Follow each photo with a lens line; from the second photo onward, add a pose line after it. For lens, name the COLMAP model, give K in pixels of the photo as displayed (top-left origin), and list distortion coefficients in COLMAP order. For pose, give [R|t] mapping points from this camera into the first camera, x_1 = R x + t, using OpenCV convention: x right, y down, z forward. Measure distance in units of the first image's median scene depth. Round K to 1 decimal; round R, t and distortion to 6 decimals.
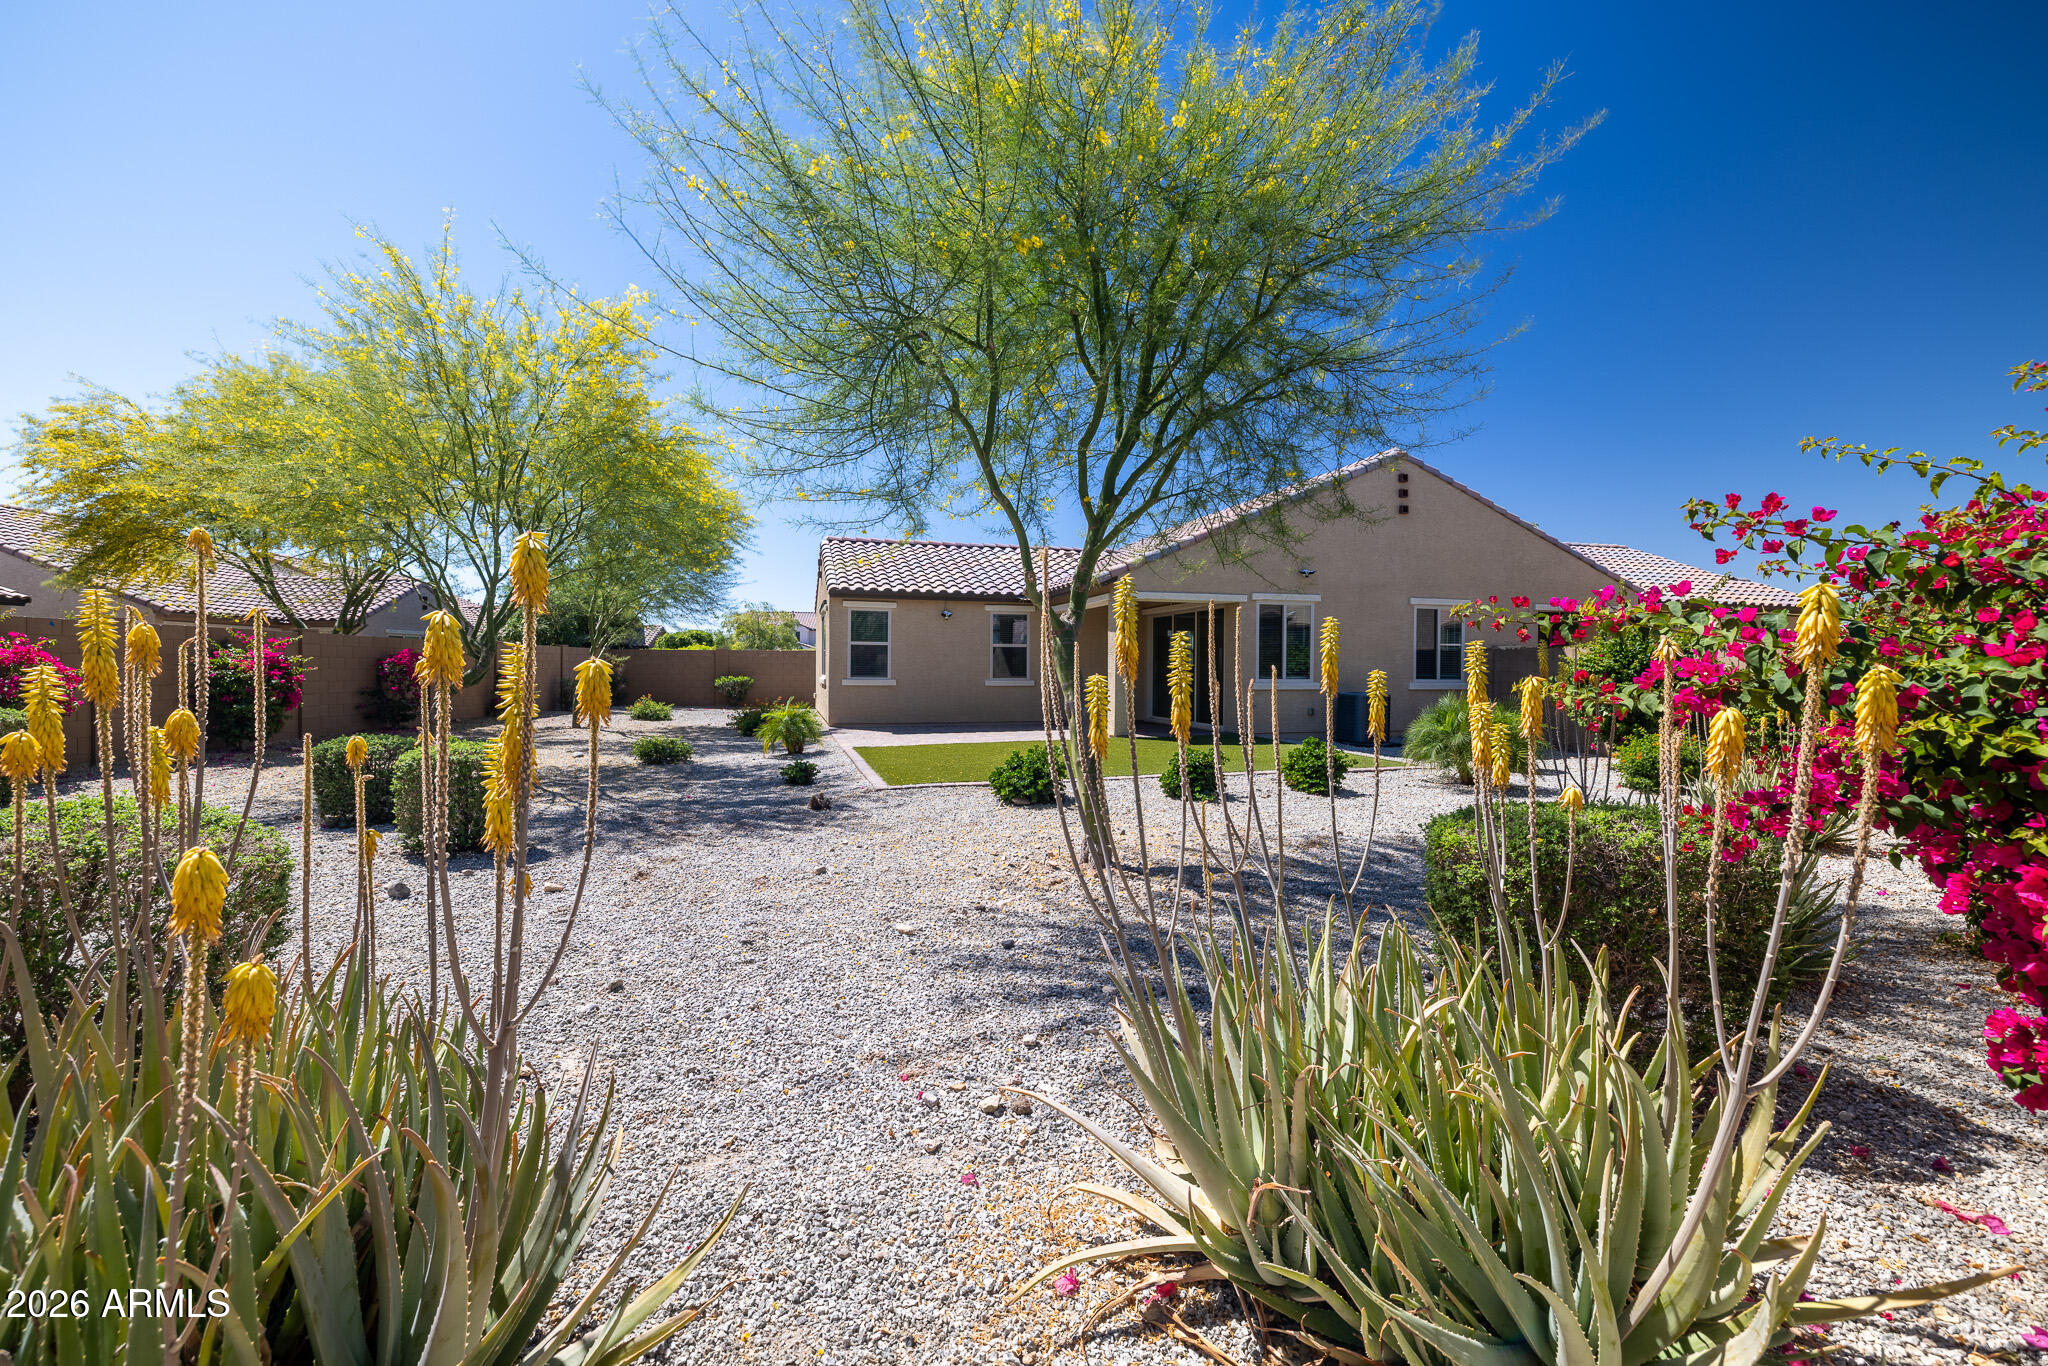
lens RADIAL K [[879.3, 0, 1023.3], [0, 879.3, 686.5], [0, 0, 1]] dist [0.002232, 0.000673]
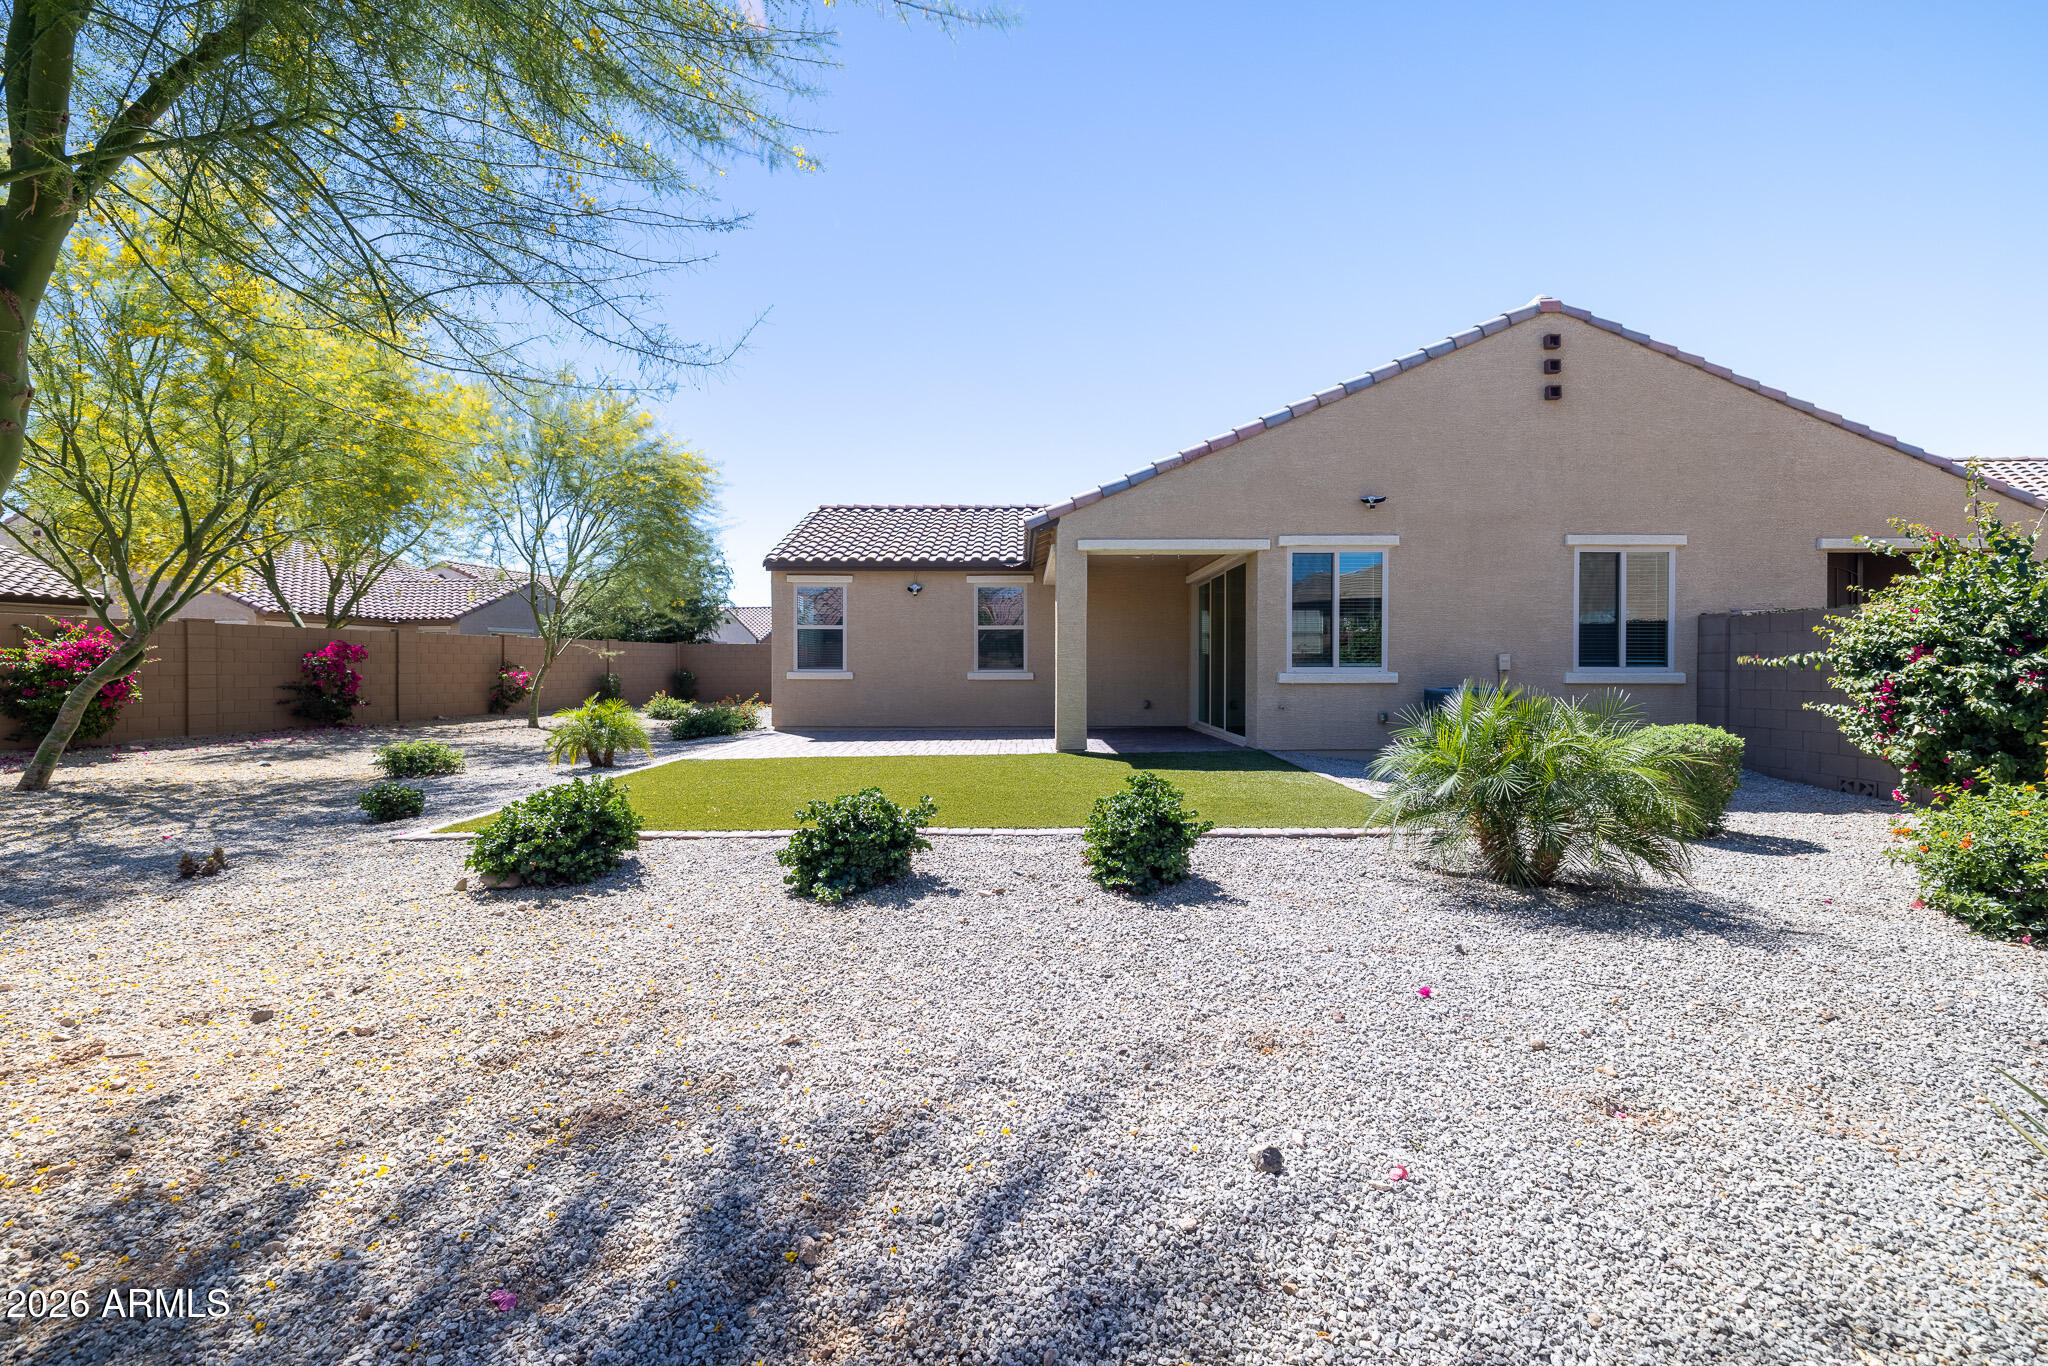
lens RADIAL K [[879.3, 0, 1024.7], [0, 879.3, 680.3], [0, 0, 1]] dist [0.002232, 0.000673]
pose [[0.960969, -0.000392, -0.276656, 0.246082], [-0.002435, 0.999948, -0.009872, 0.007243], [0.276645, 0.010160, 0.960918, 0.306048]]
